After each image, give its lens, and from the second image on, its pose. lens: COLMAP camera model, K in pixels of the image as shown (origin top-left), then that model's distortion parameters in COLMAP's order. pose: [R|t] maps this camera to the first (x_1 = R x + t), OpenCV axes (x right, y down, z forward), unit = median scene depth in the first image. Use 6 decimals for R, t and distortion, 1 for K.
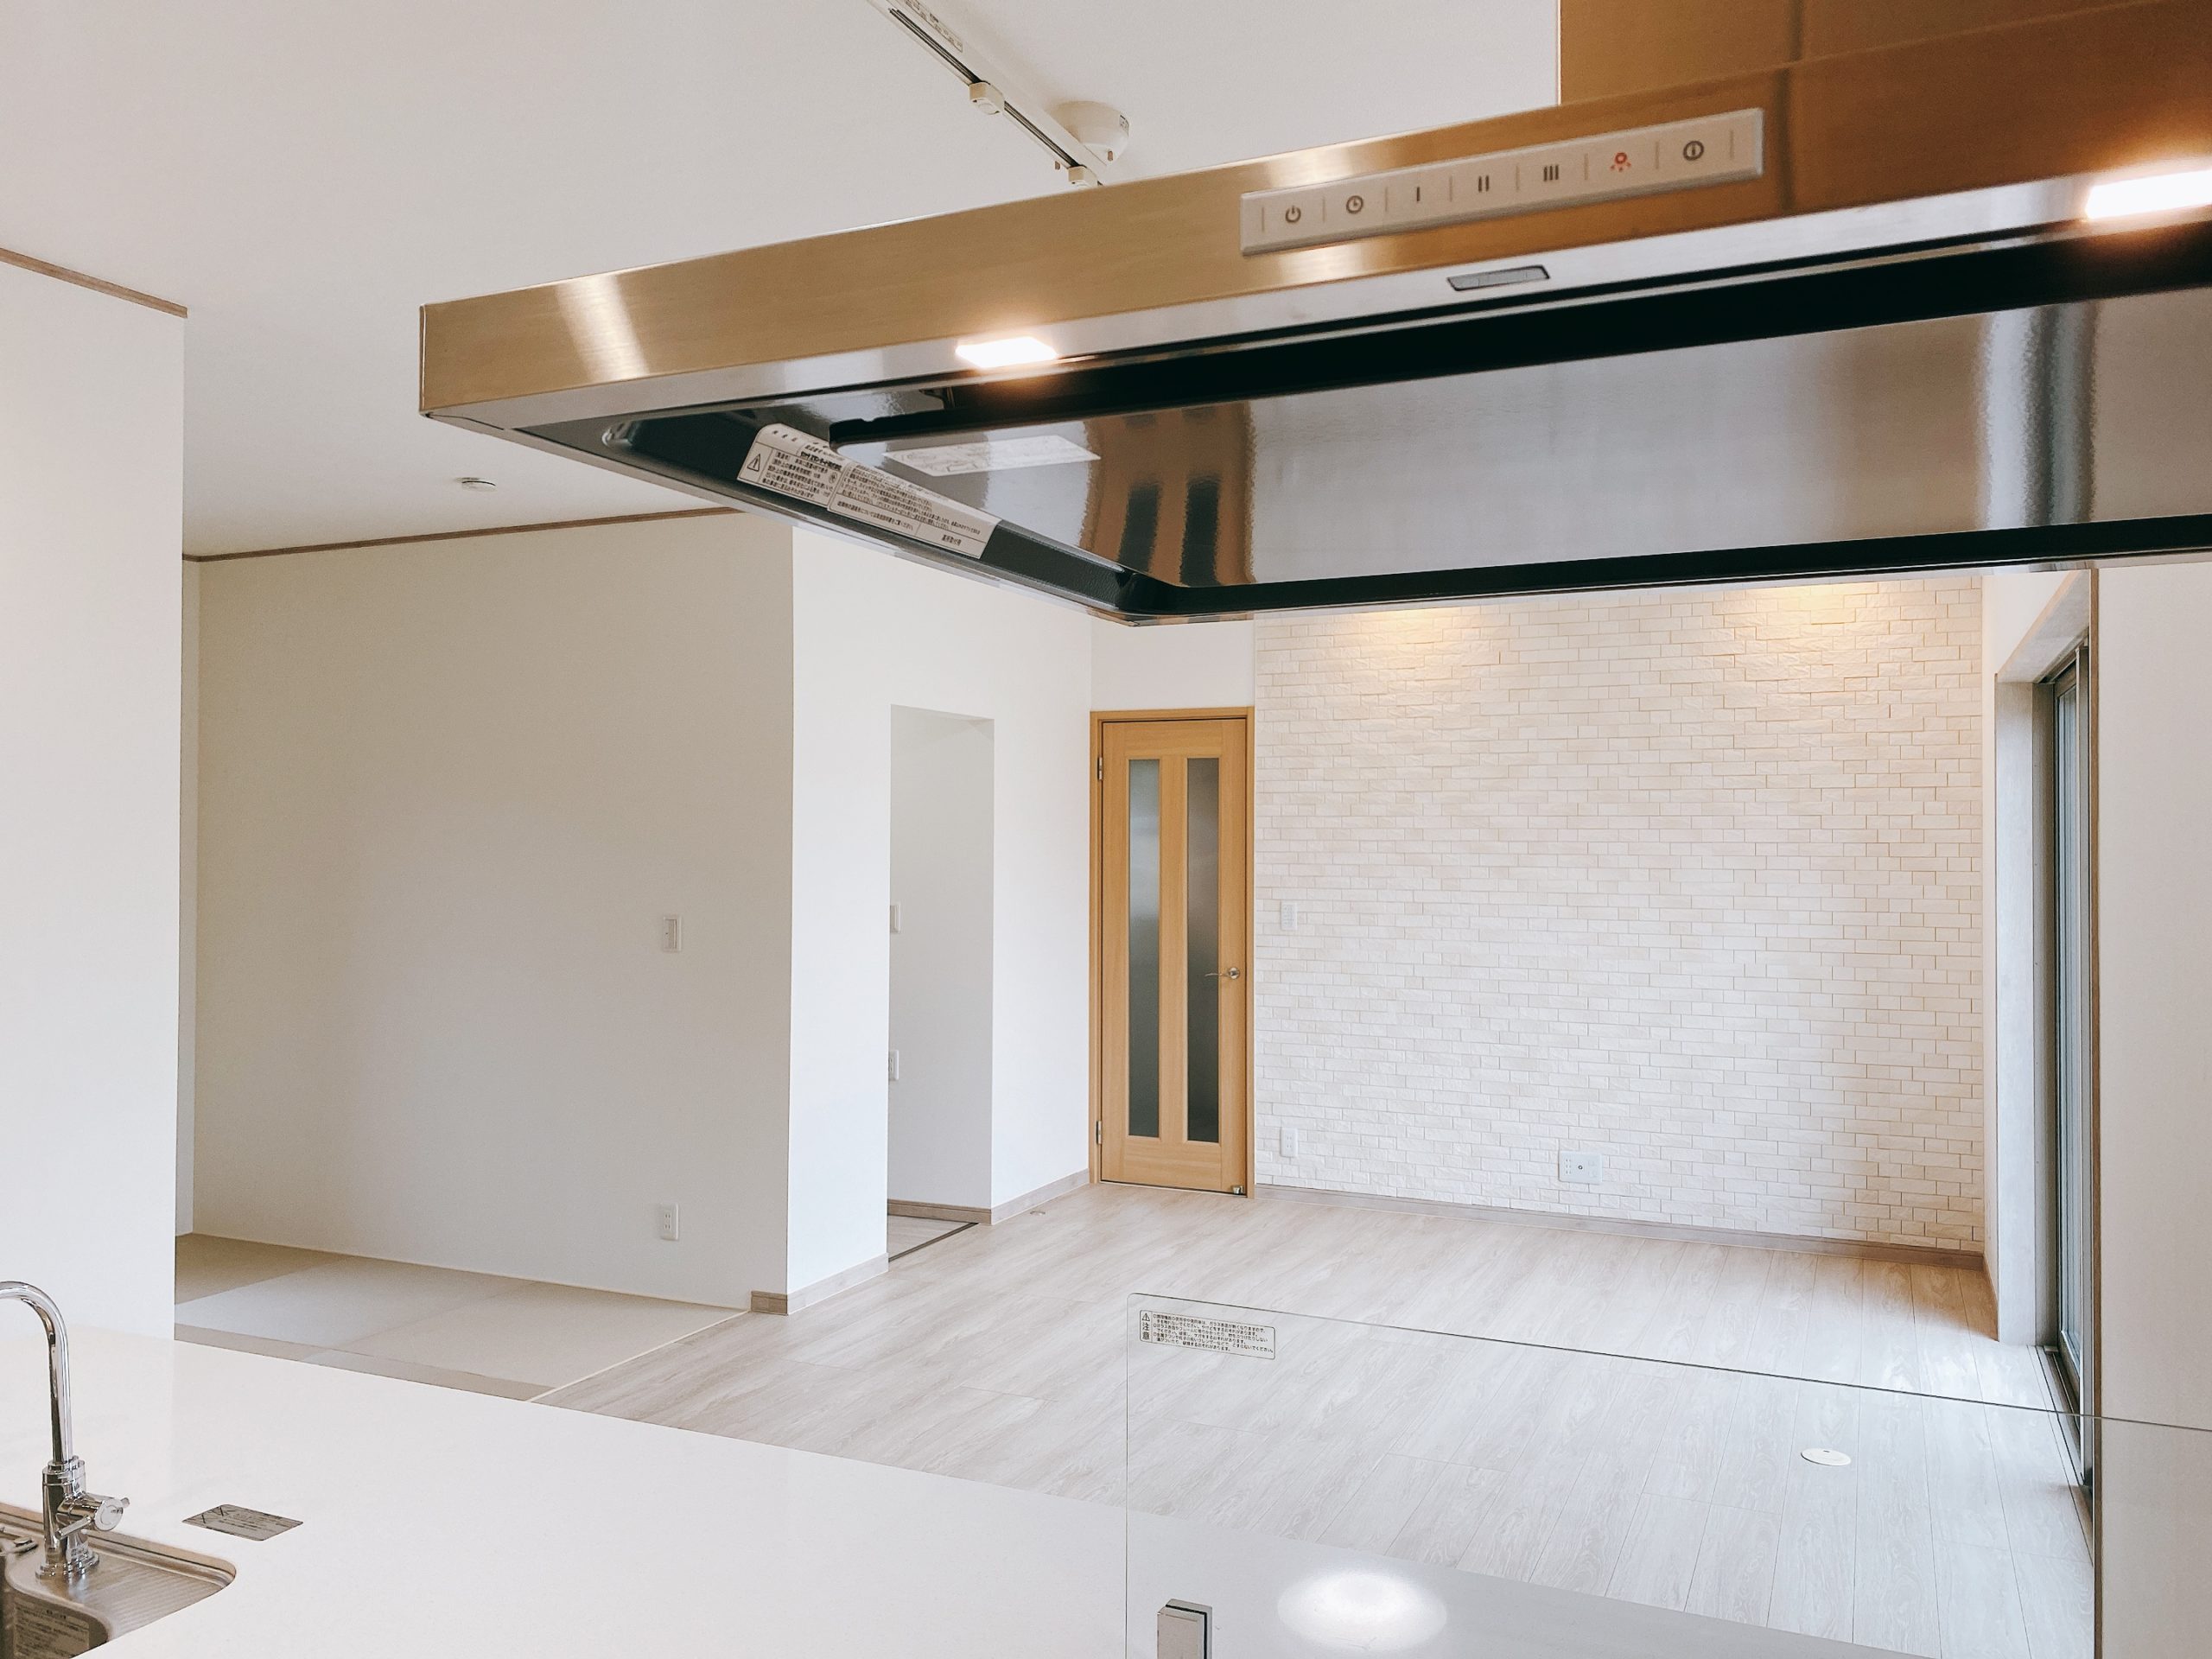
lens RADIAL K [[1673.1, 0, 1092.5], [0, 1673.1, 819.0], [0, 0, 1]] dist [0.037948, -0.046273]
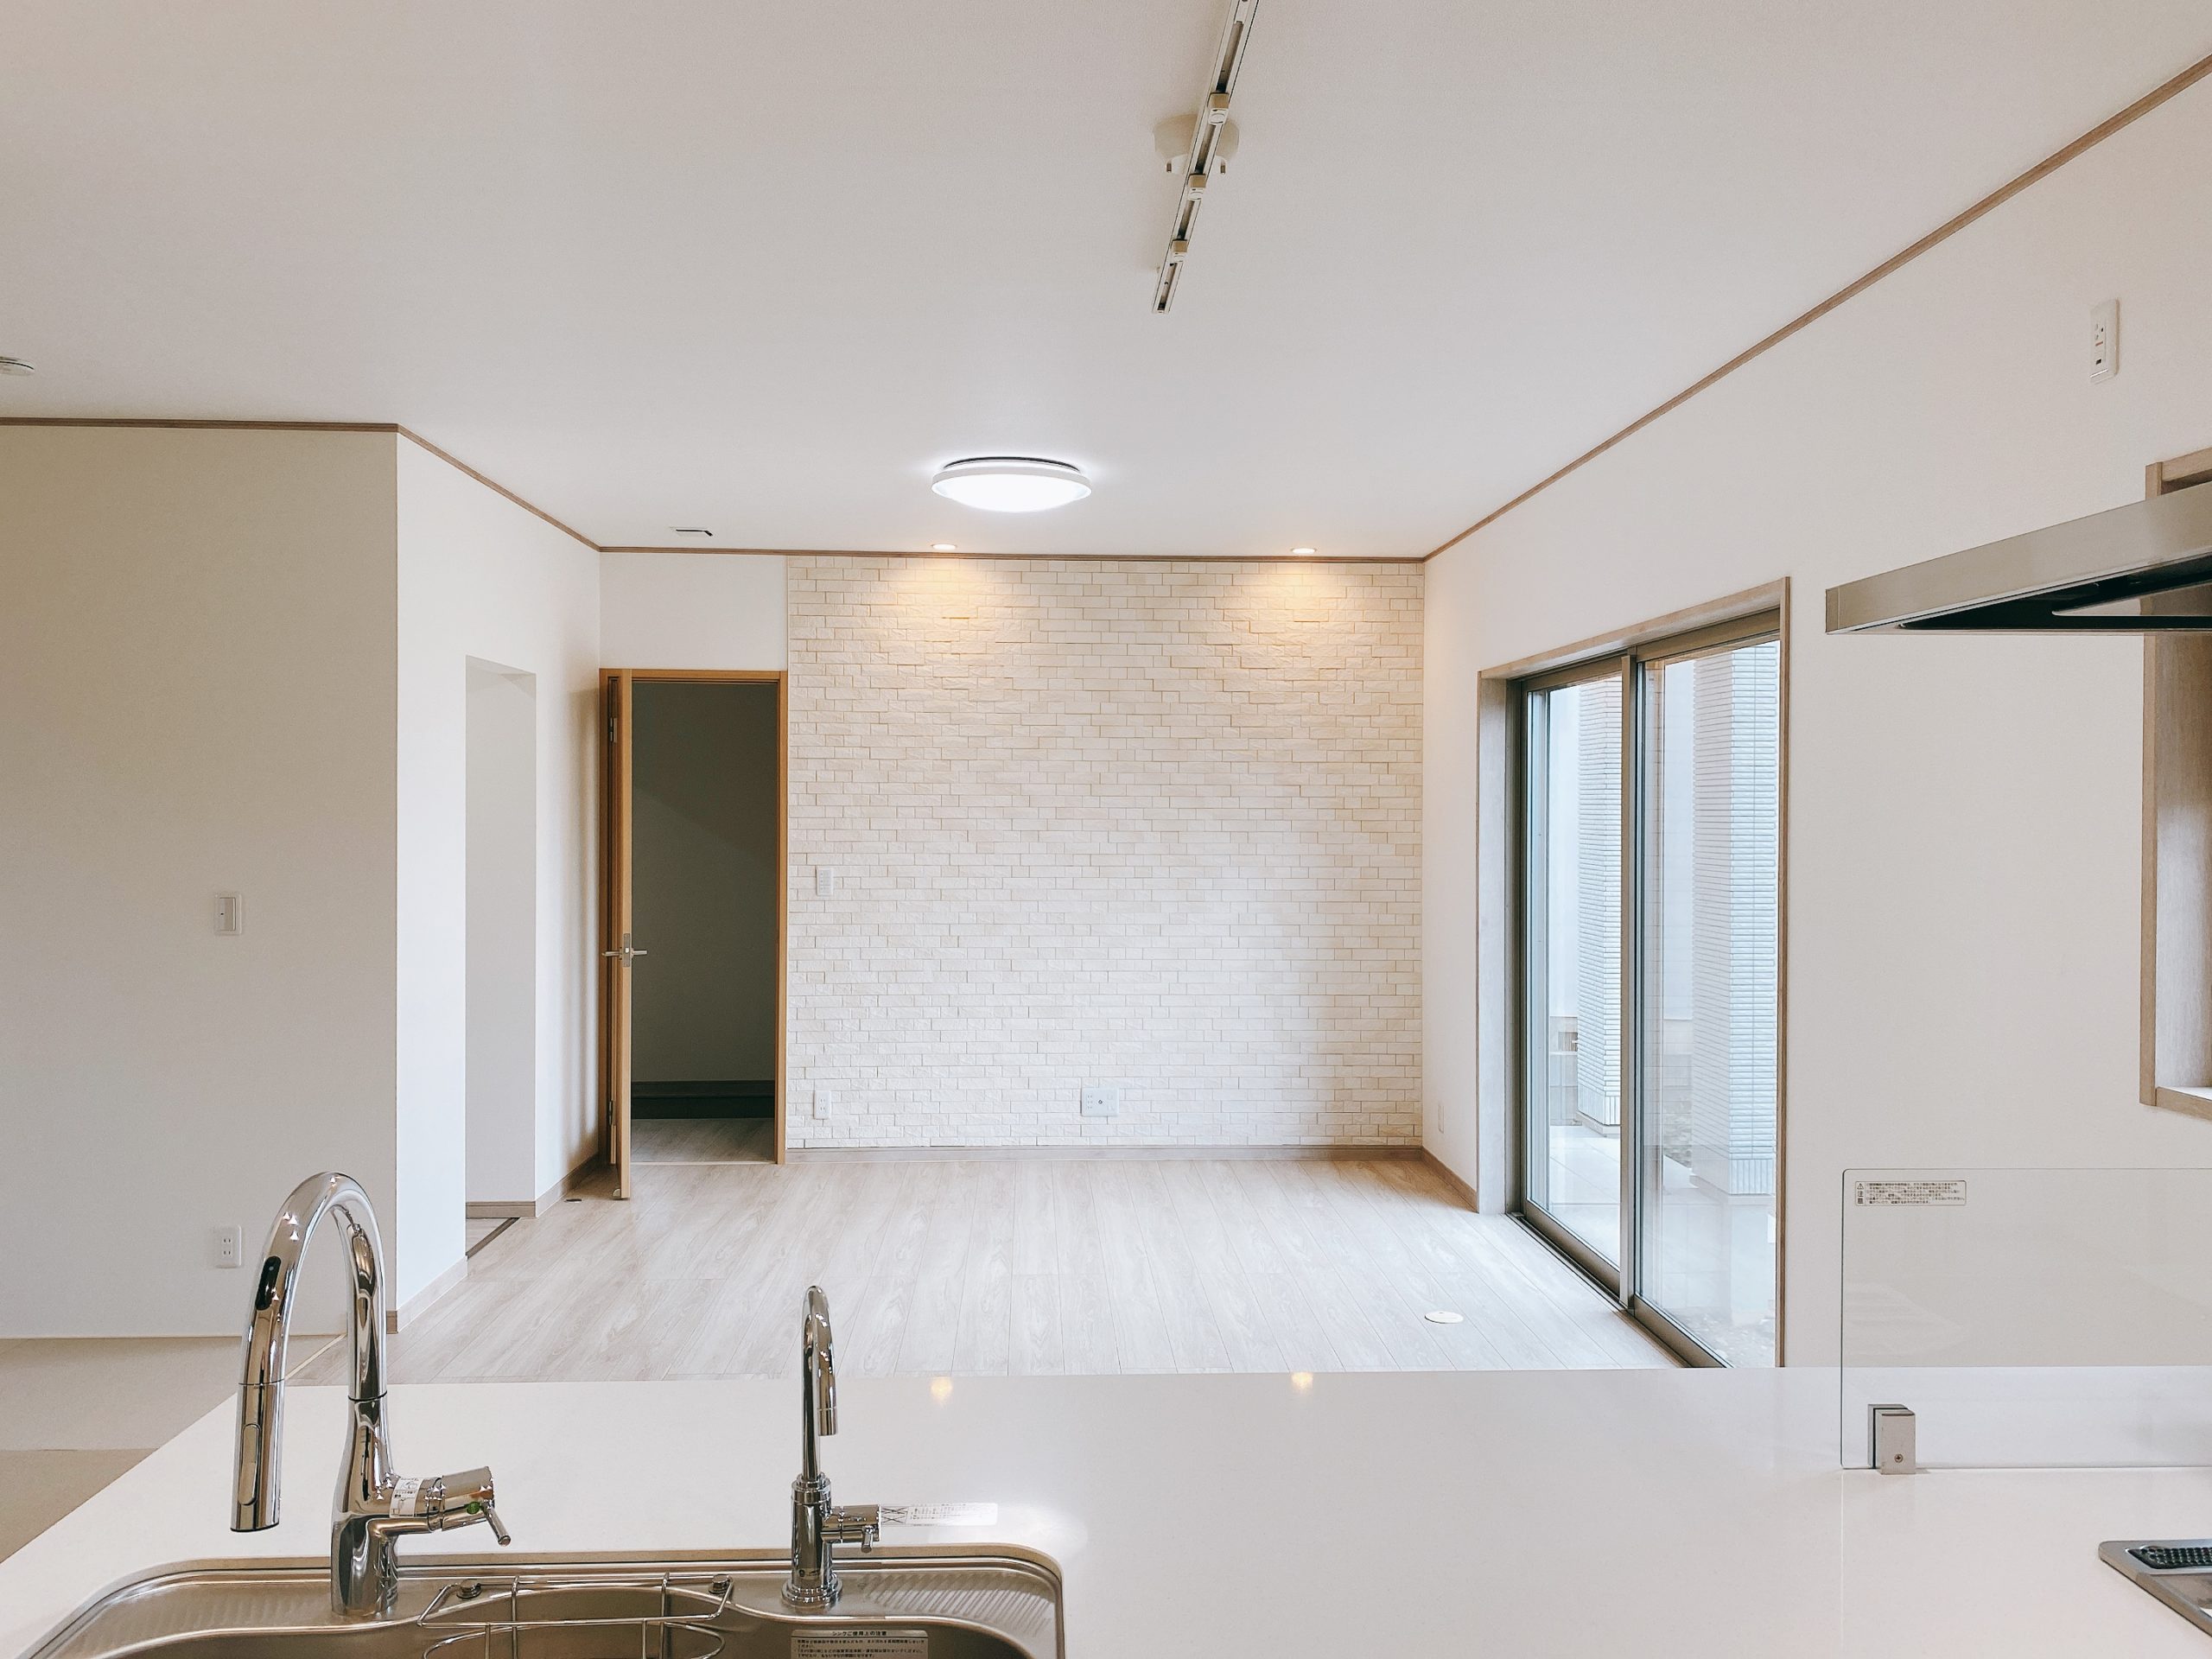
lens RADIAL K [[1673.1, 0, 1066.4], [0, 1673.1, 798.0], [0, 0, 1]] dist [0.037948, -0.046273]
pose [[0.892295, 0.003519, 0.451438, -0.229807], [-0.006931, 0.999959, 0.005904, 0.000970], [-0.451399, -0.008397, 0.892283, 0.032312]]
